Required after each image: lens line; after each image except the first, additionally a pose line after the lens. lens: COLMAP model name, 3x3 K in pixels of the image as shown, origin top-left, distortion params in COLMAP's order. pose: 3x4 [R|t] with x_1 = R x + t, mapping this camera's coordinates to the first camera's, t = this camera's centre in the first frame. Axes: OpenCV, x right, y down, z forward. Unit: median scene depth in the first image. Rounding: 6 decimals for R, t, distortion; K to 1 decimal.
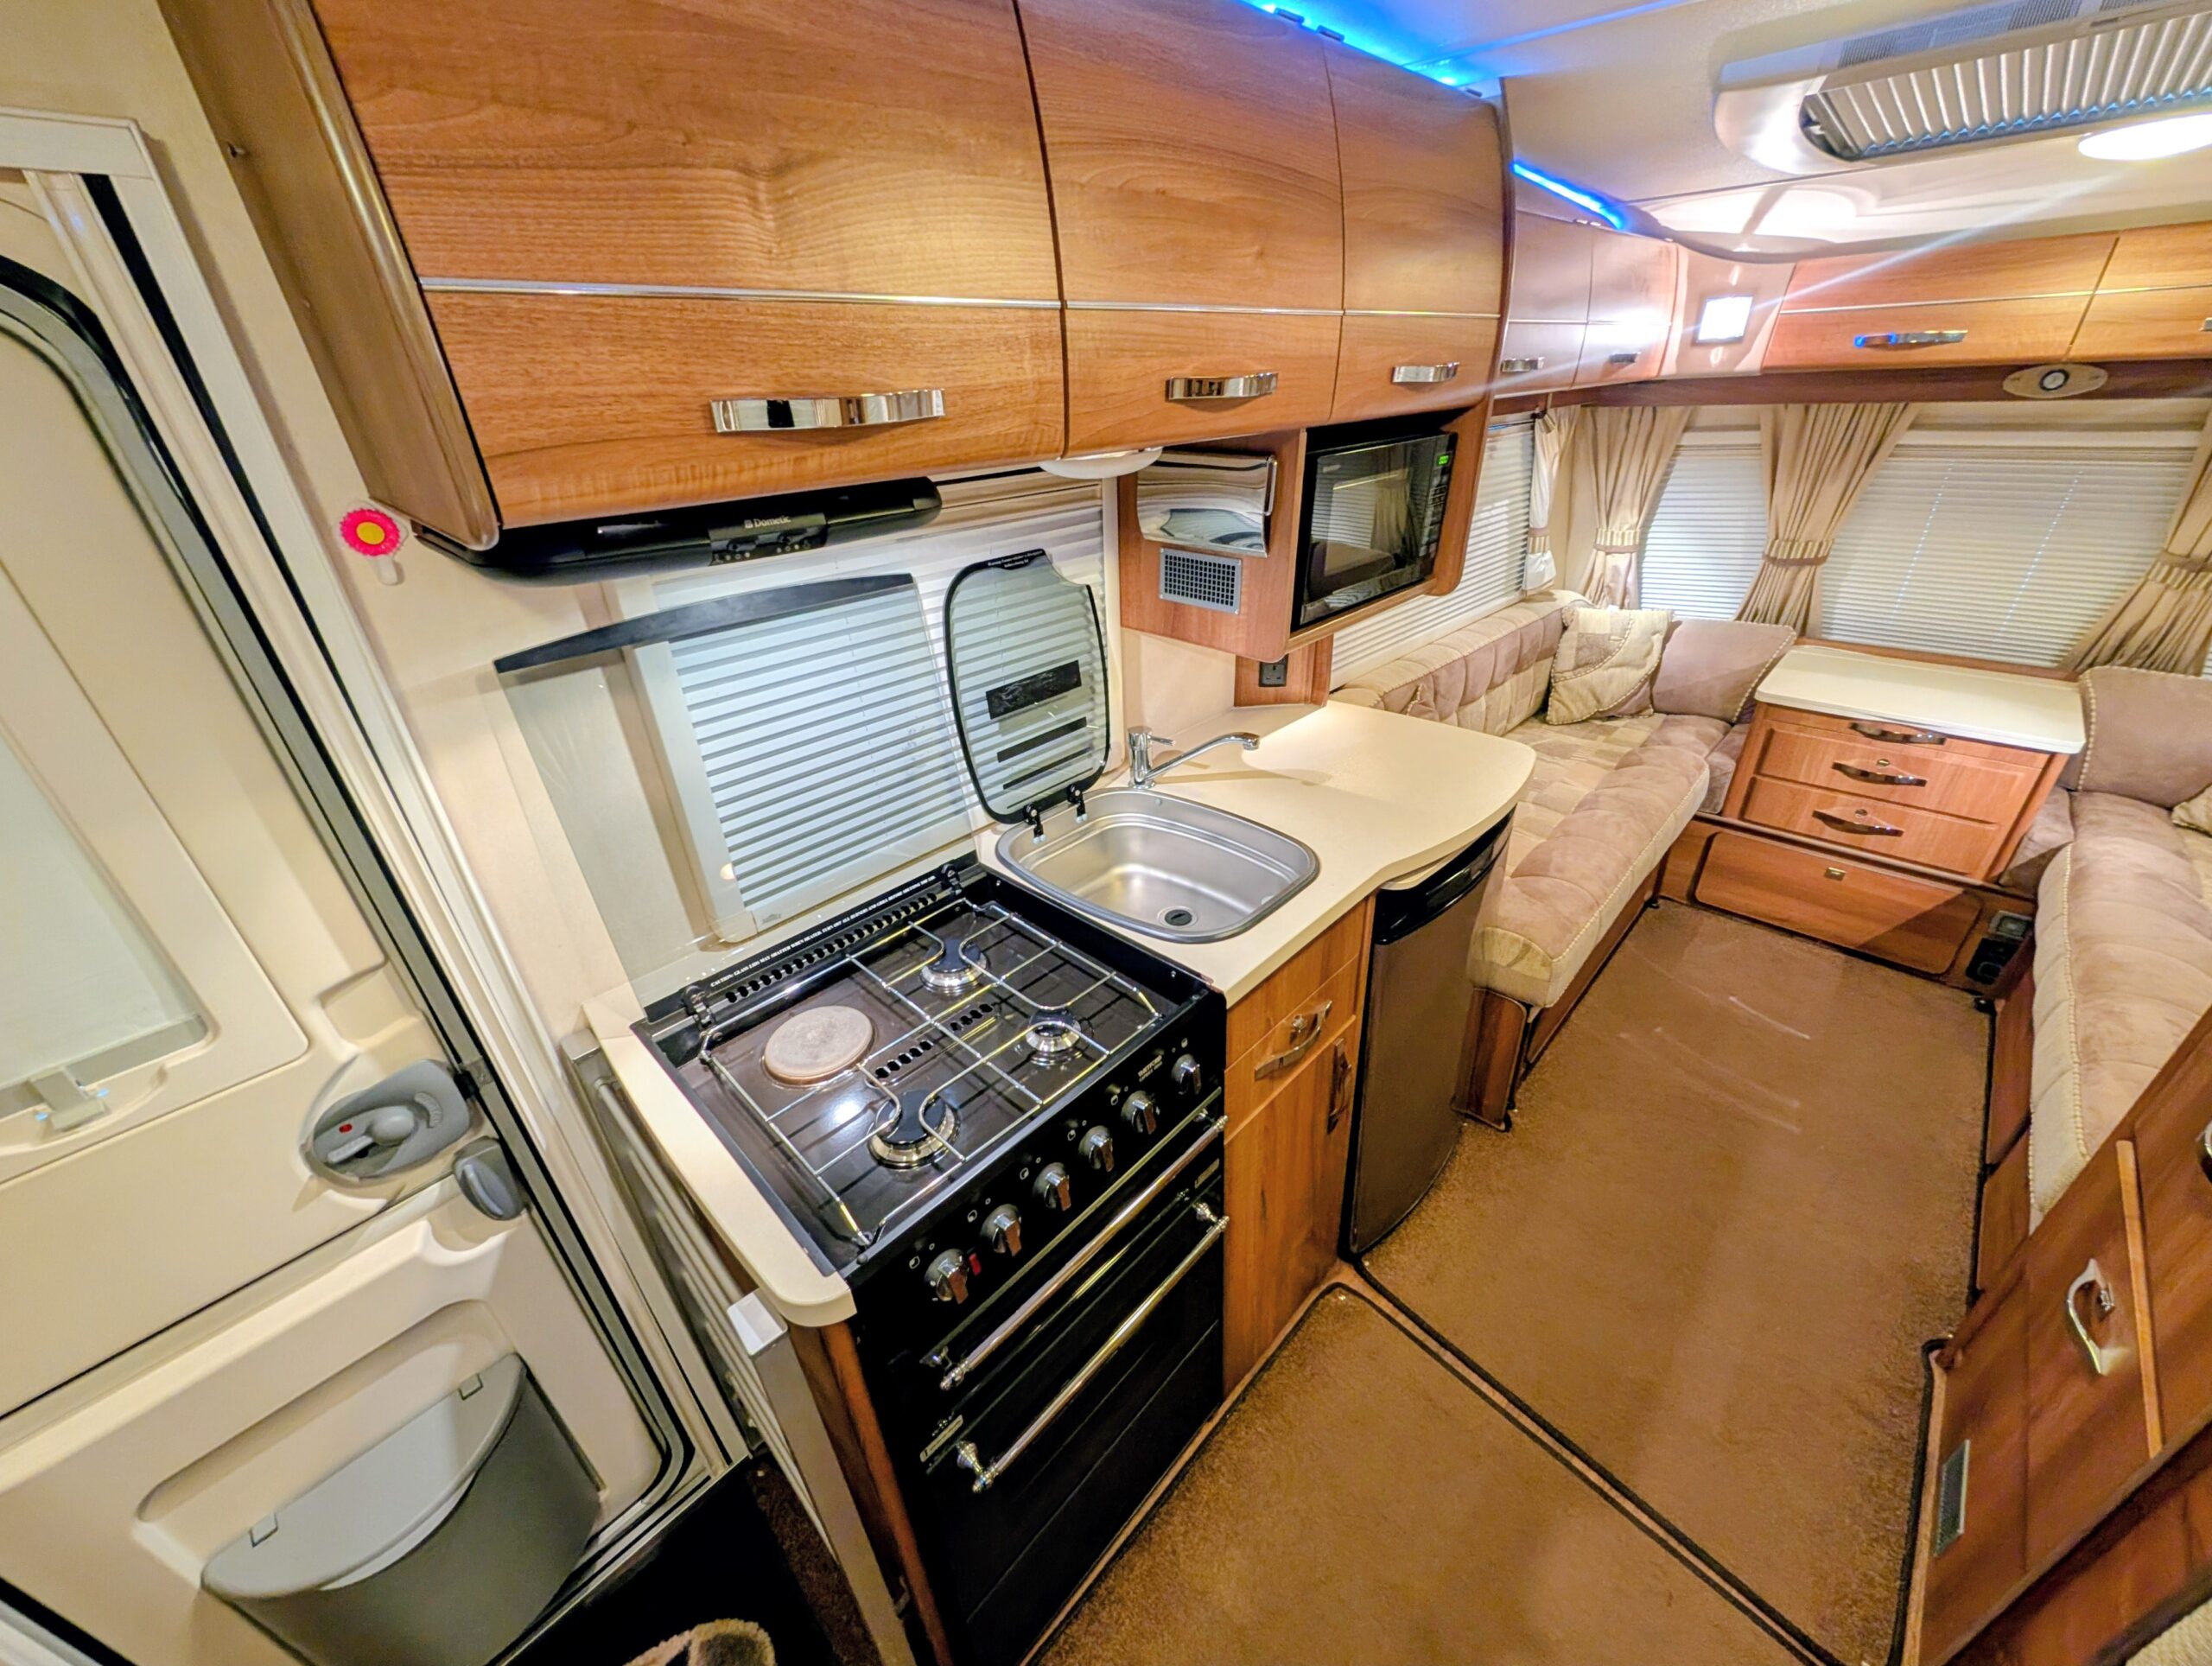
lens RADIAL K [[830.7, 0, 1107.3], [0, 830.7, 833.5], [0, 0, 1]] dist [-0.000846, -0.000078]
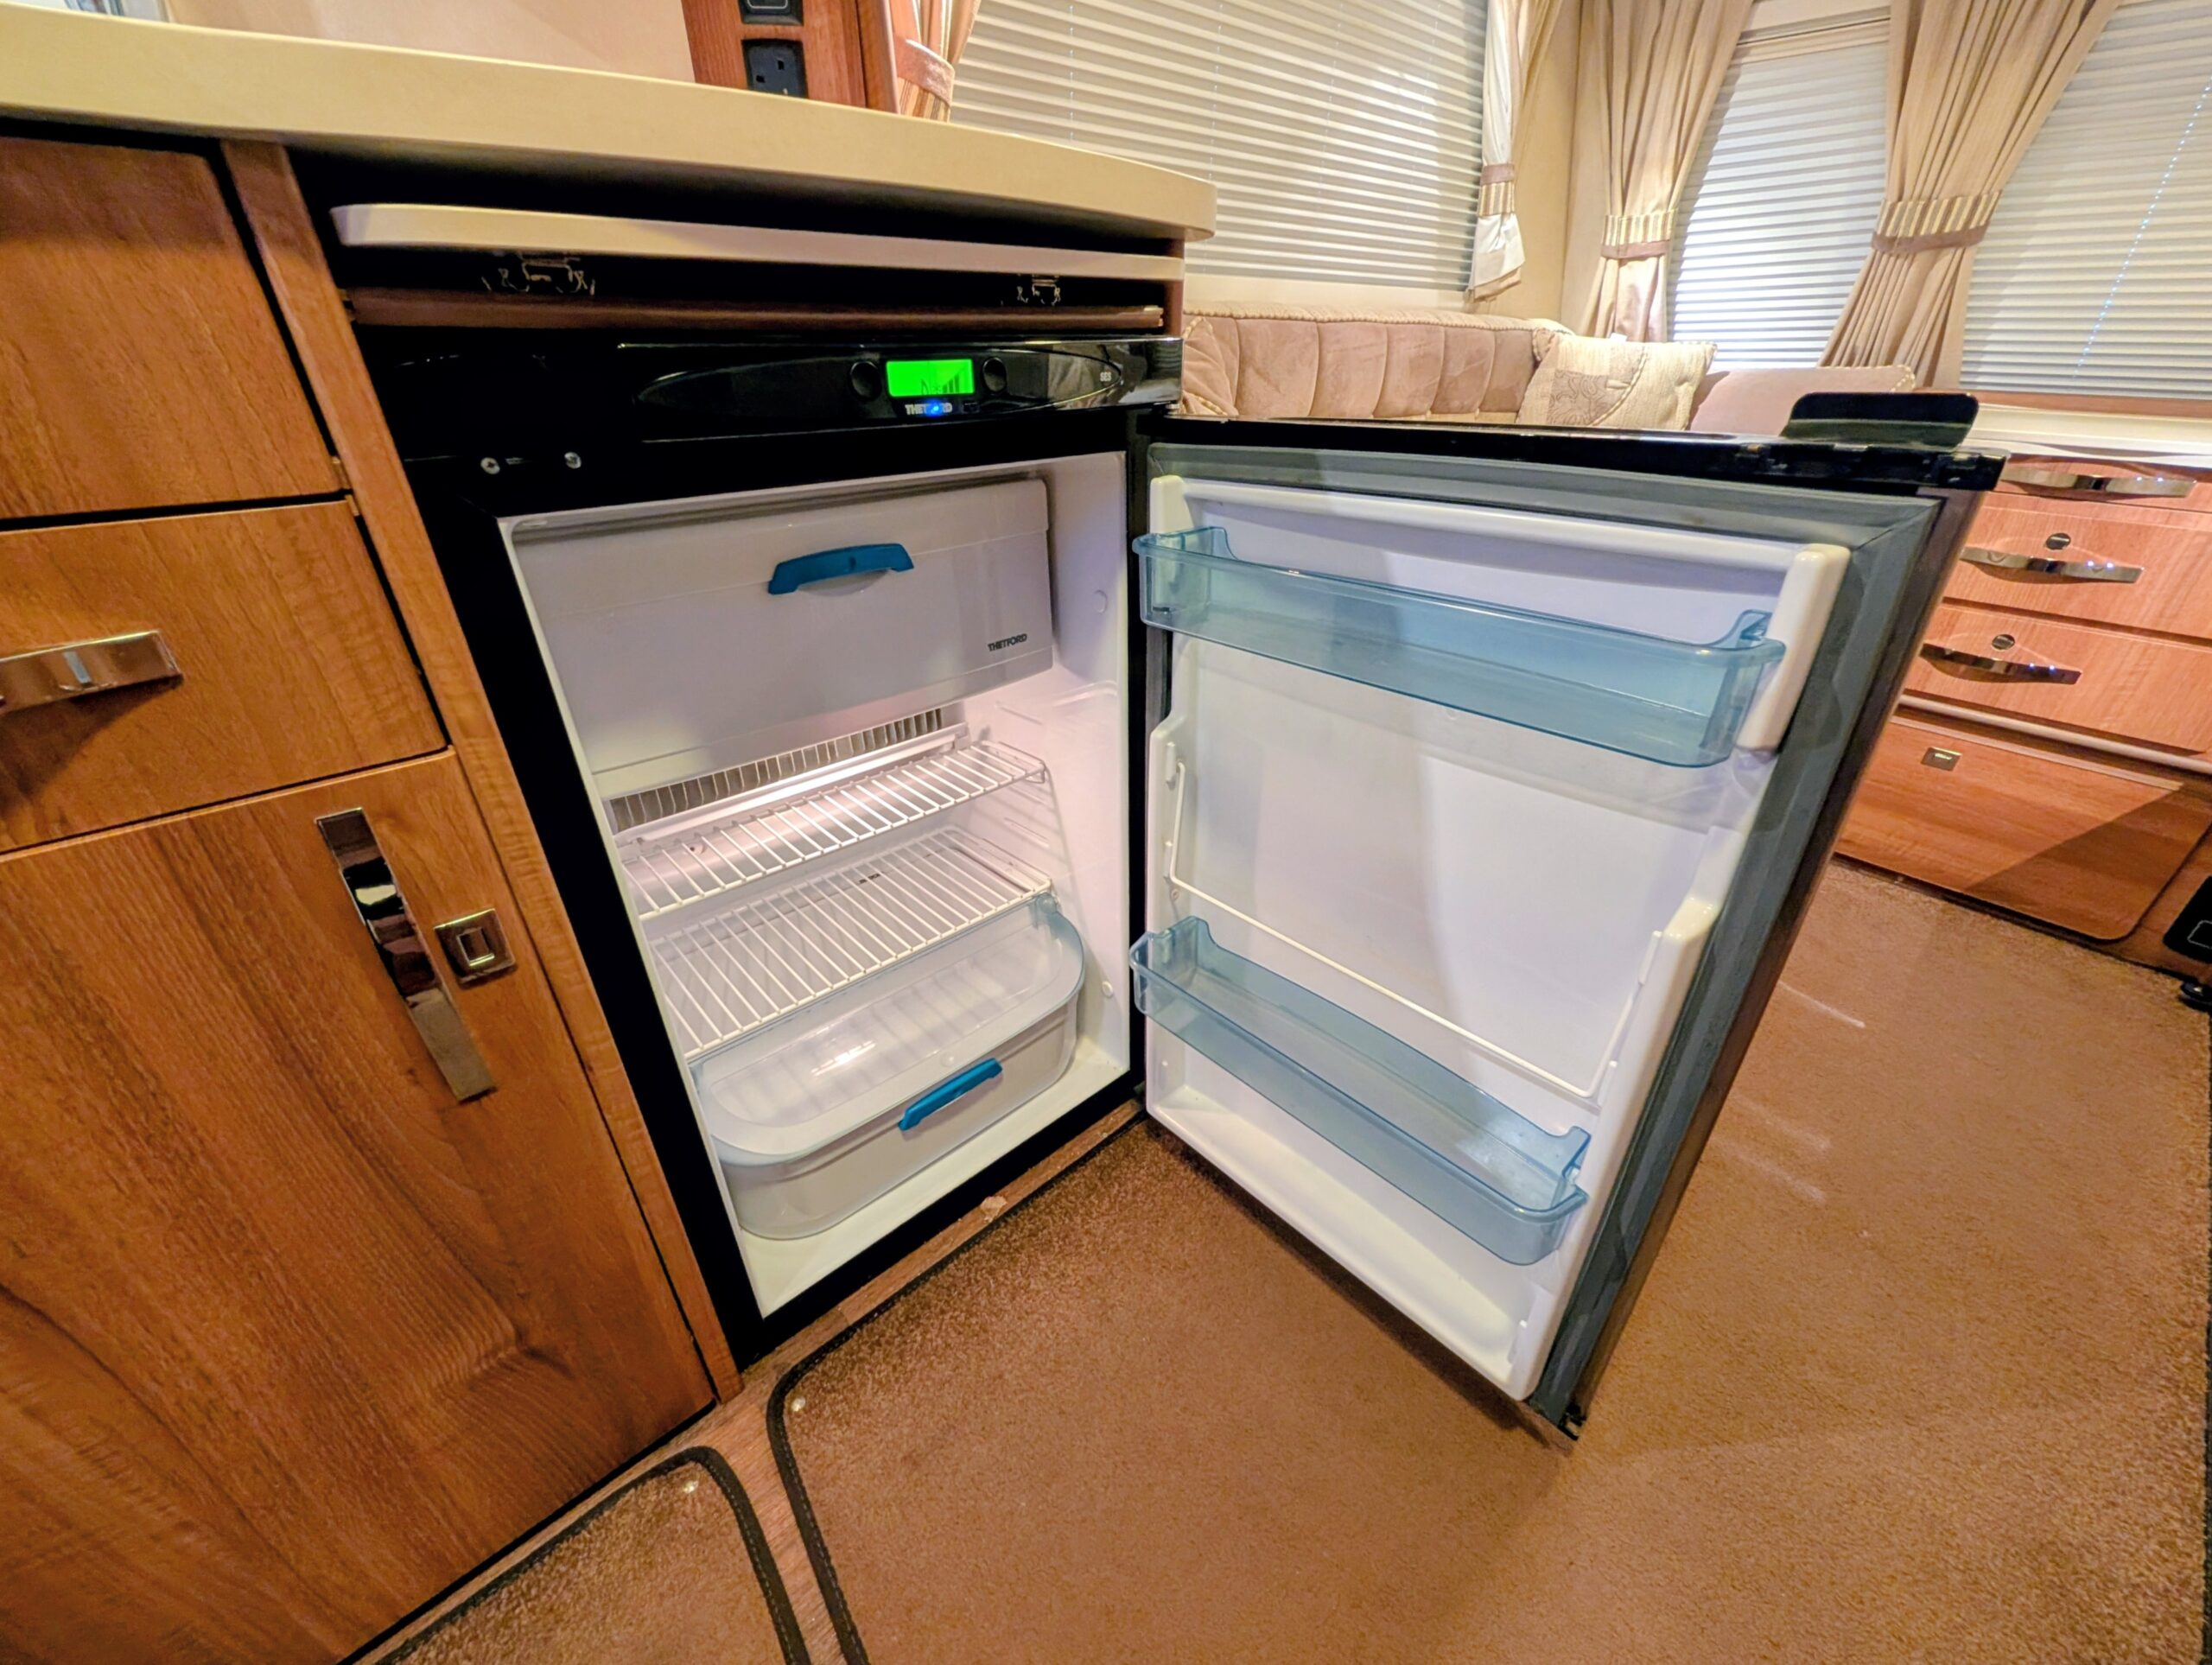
lens RADIAL K [[862.3, 0, 1105.9], [0, 862.3, 838.4], [0, 0, 1]] dist [-0.002309, -0.000255]
pose [[0.996483, 0.076496, -0.034202, 0.321121], [-0.075042, 0.996298, 0.041945, 0.122534], [0.037284, -0.039231, 0.998534, 0.376847]]
